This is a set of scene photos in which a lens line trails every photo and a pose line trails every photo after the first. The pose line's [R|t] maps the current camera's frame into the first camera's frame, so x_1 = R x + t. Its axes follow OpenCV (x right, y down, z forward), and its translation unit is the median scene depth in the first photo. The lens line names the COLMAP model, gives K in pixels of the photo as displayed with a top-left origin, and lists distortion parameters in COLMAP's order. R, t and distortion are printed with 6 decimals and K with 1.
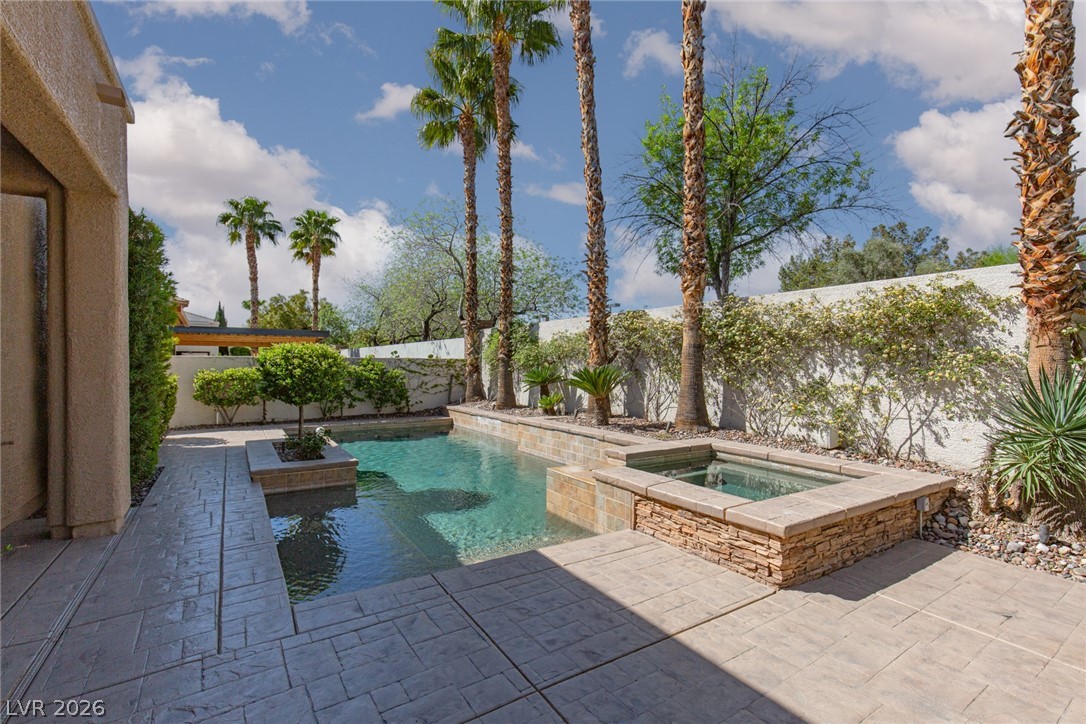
lens RADIAL K [[504.1, 0, 543.0], [0, 504.1, 362.0], [0, 0, 1]] dist [0.018014, 0.000459]
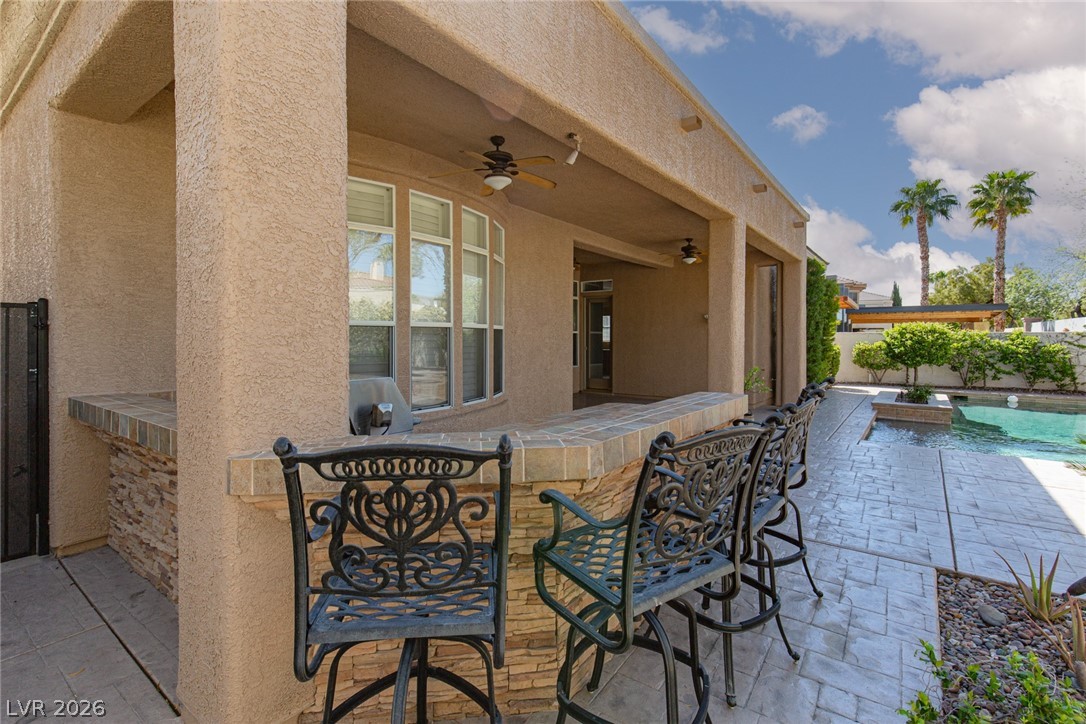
lens RADIAL K [[496.0, 0, 542.4], [0, 496.0, 345.1], [0, 0, 1]] dist [0.002427, 0.000528]
pose [[0.365179, 0.012884, -0.930848, 0.234922], [0.000759, 0.999900, 0.014137, 0.002757], [0.930937, -0.005869, 0.365133, -0.255716]]
